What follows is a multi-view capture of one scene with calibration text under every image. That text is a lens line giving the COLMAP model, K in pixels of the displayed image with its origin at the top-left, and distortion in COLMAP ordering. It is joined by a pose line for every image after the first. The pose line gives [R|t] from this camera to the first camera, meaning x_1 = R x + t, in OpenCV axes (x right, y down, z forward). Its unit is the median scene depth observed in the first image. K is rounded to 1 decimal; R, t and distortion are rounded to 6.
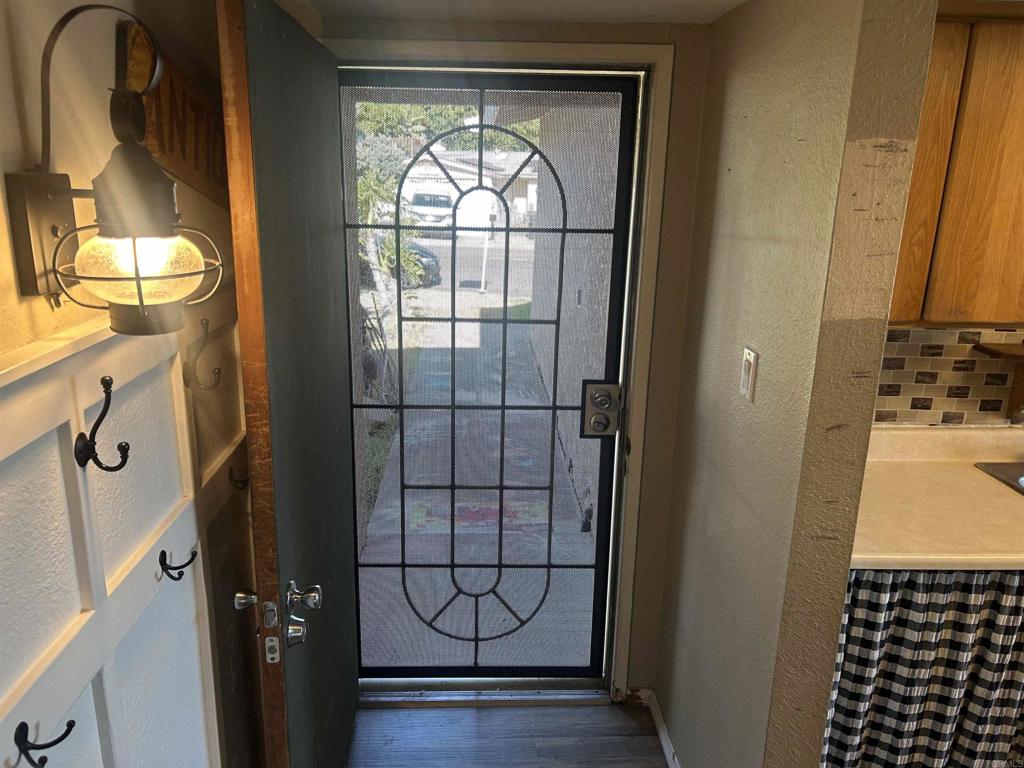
lens RADIAL K [[768.8, 0, 511.3], [0, 768.8, 385.2], [0, 0, 1]] dist [0.040398, -0.039584]
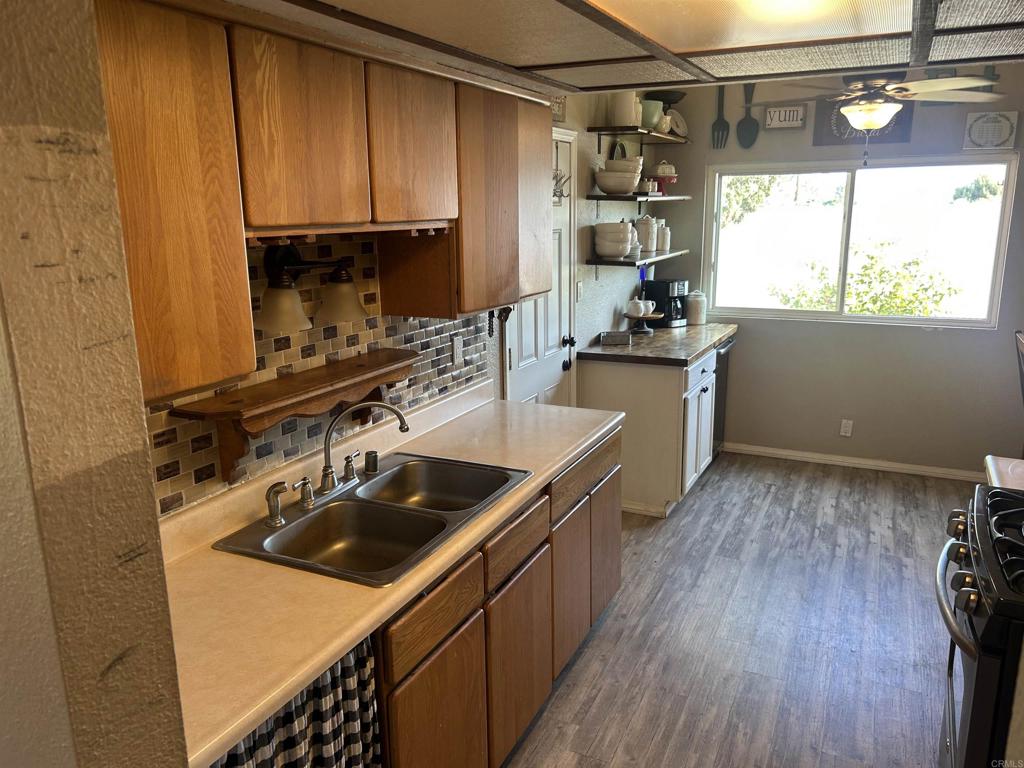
lens RADIAL K [[768.8, 0, 521.2], [0, 768.8, 388.0], [0, 0, 1]] dist [0.040398, -0.039584]
pose [[0.461233, -0.228052, 0.857471, 0.097868], [0.260594, 0.958602, 0.114775, -0.088429], [-0.848148, 0.170514, 0.501568, 0.345765]]
